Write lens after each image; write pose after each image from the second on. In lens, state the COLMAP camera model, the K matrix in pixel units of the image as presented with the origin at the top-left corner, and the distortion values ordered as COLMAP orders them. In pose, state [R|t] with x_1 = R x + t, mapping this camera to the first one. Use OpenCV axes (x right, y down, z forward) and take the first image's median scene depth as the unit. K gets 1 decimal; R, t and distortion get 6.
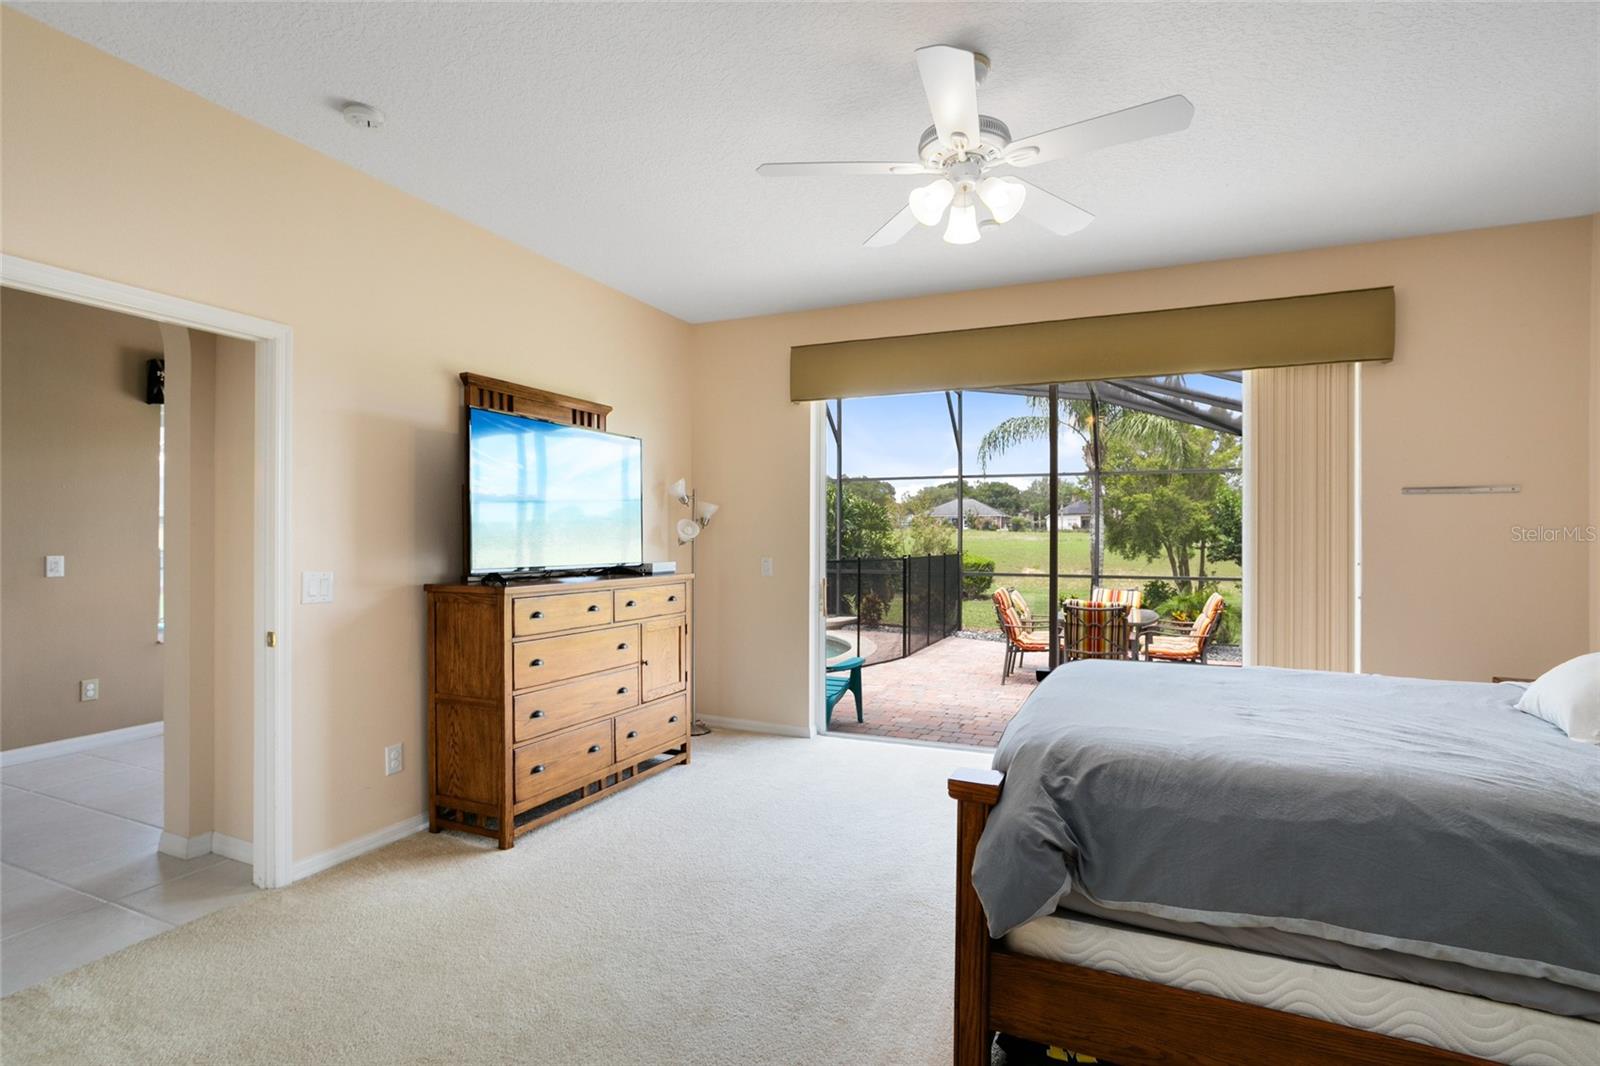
lens RADIAL K [[780.4, 0, 798.3], [0, 780.4, 535.3], [0, 0, 1]] dist [-0.025068, 0.001706]
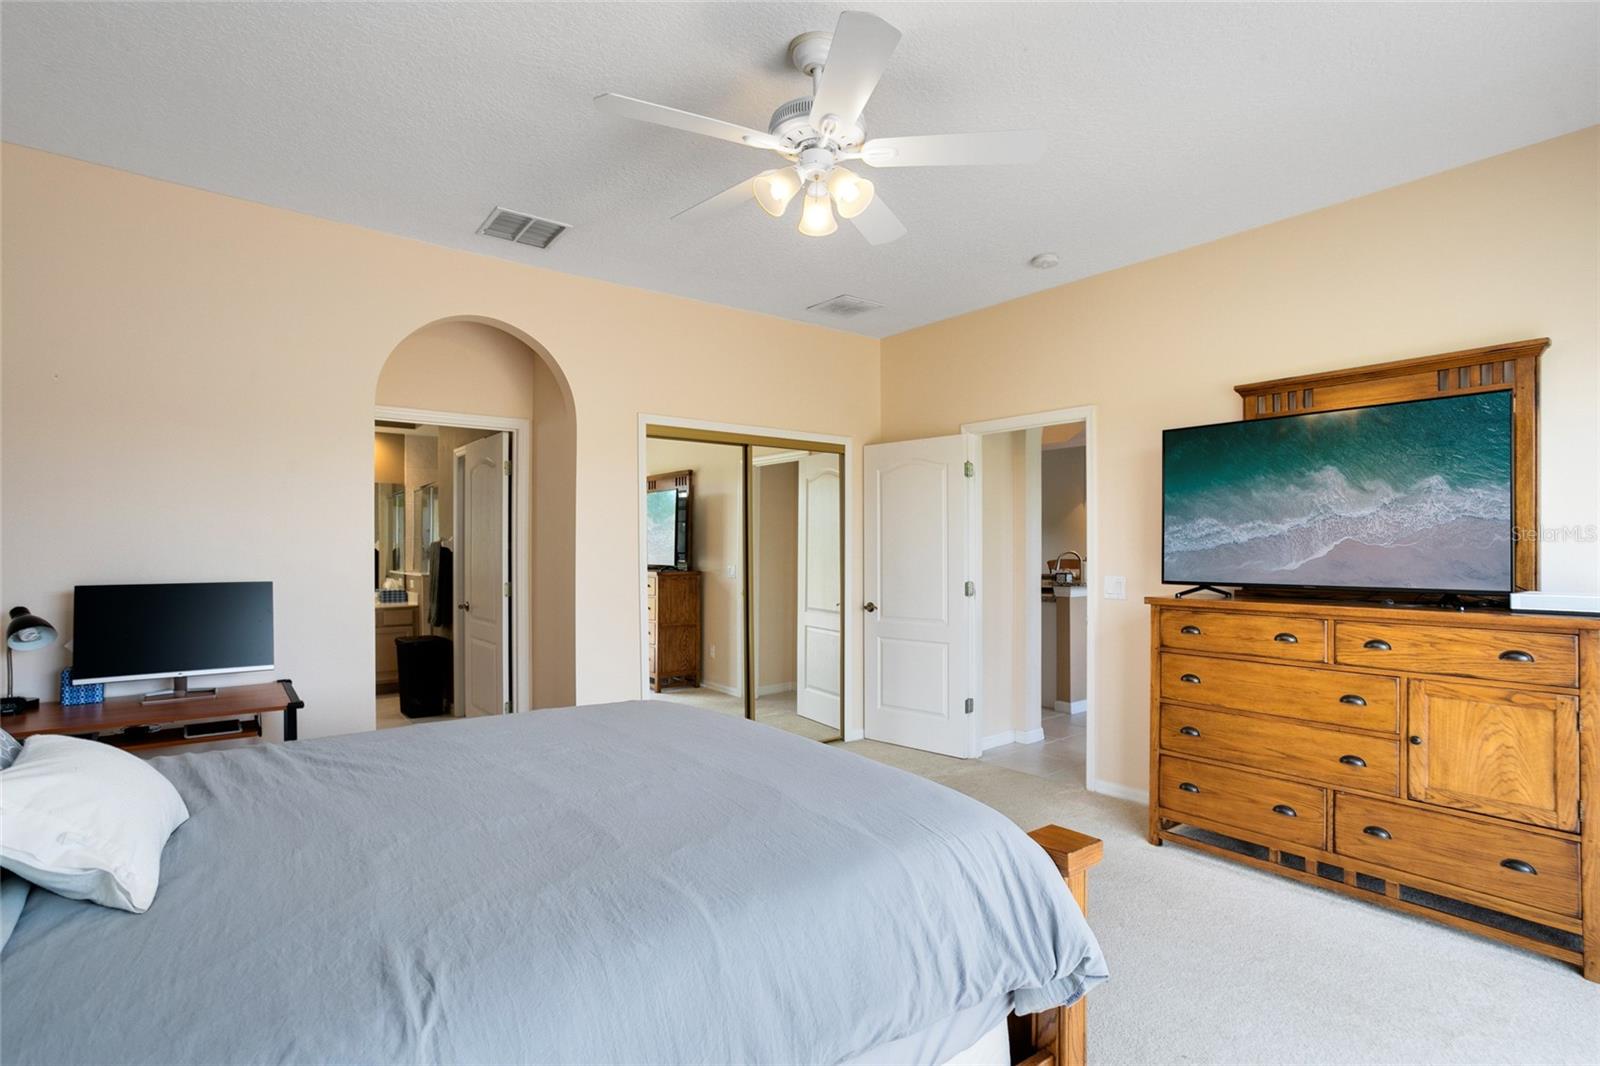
lens RADIAL K [[780.4, 0, 799.8], [0, 780.4, 541.0], [0, 0, 1]] dist [-0.025068, 0.001706]
pose [[-0.454038, -0.016776, -0.890825, 0.685275], [-0.003782, 0.999850, -0.016902, 0.008047], [0.890975, -0.004305, -0.454033, 0.907888]]
